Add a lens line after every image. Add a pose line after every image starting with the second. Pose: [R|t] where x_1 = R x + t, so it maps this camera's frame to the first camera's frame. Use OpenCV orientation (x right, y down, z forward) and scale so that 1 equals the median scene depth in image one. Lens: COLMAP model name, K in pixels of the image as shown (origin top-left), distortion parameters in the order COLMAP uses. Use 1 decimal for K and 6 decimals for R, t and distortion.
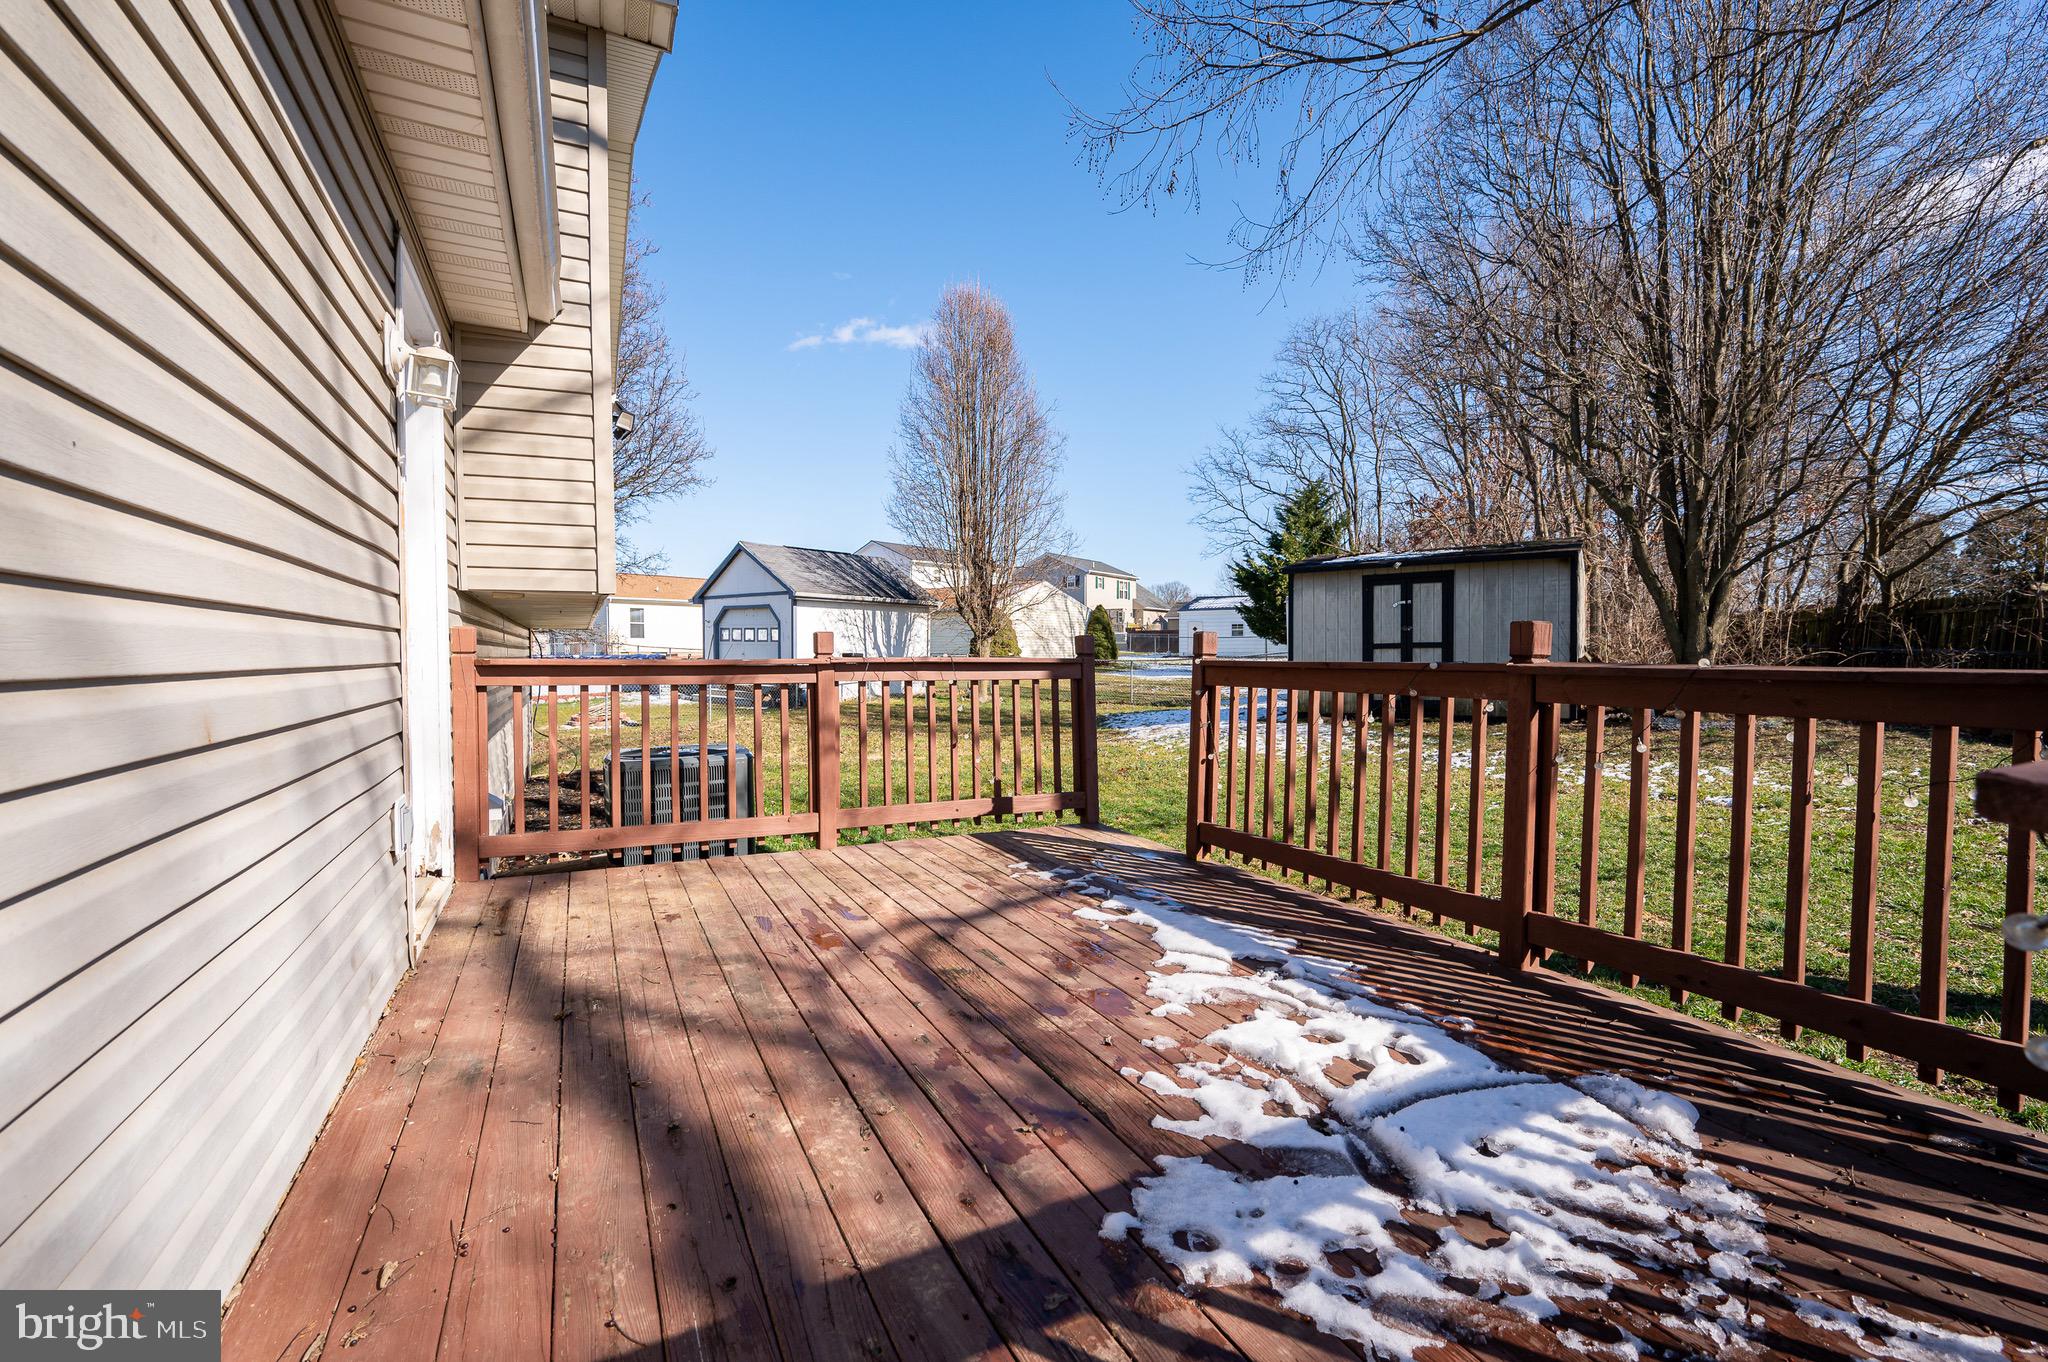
lens RADIAL K [[886.3, 0, 1024.0], [0, 886.3, 681.0], [0, 0, 1]] dist [-0.001736, 0.000039]
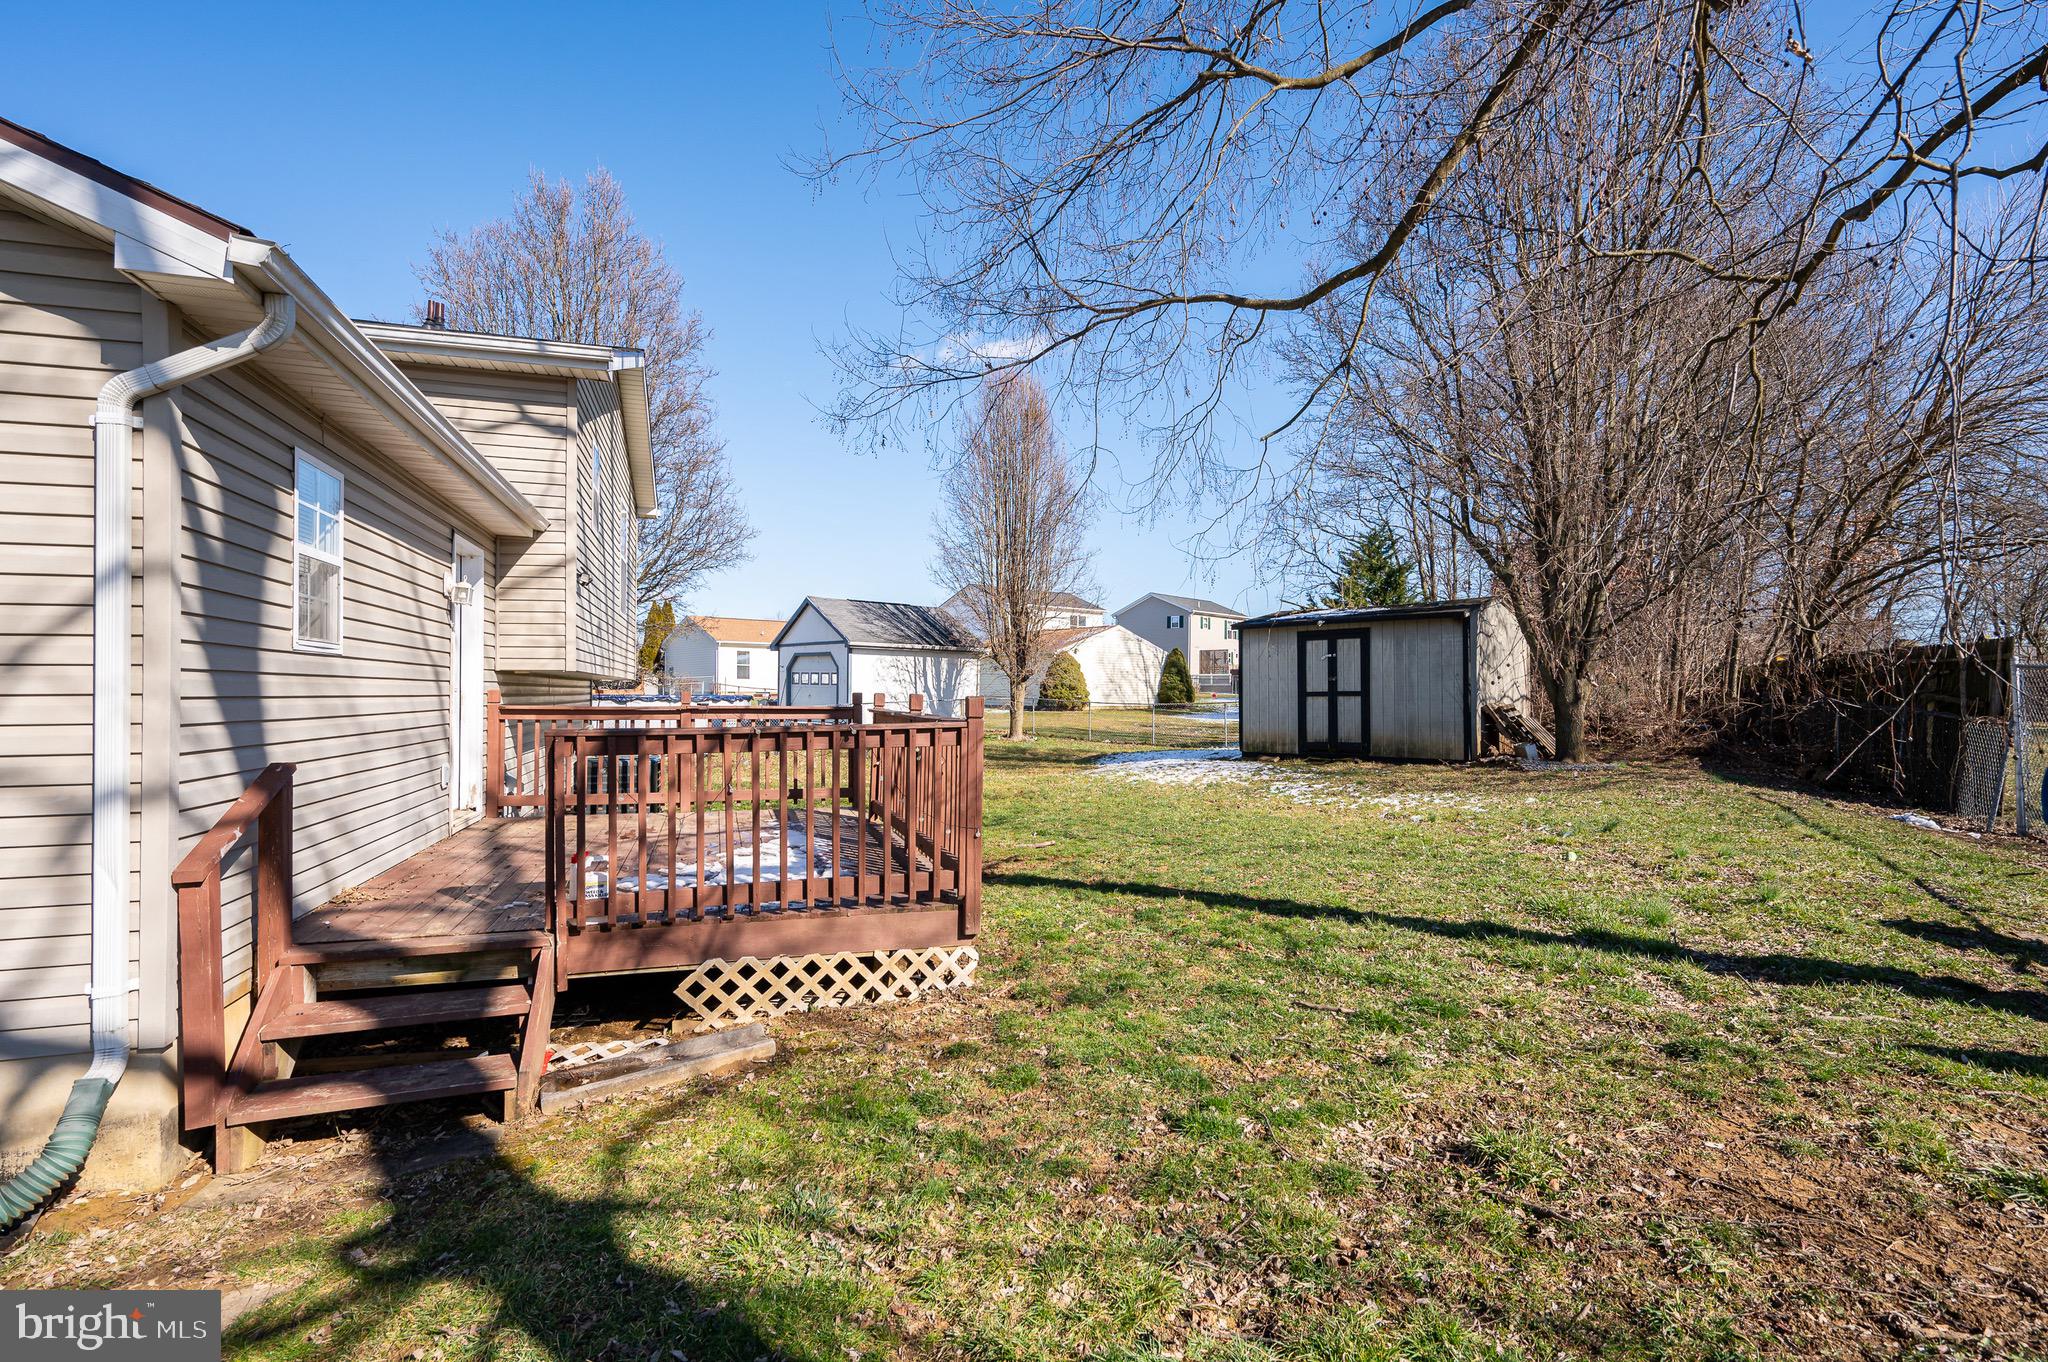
lens RADIAL K [[920.2, 0, 1025.8], [0, 920.2, 690.8], [0, 0, 1]] dist [0.000716, -0.000112]
pose [[0.990709, 0.005335, -0.135894, 0.119329], [-0.009972, 0.999390, -0.033464, -0.000192], [0.135632, 0.034508, 0.990158, -0.127345]]
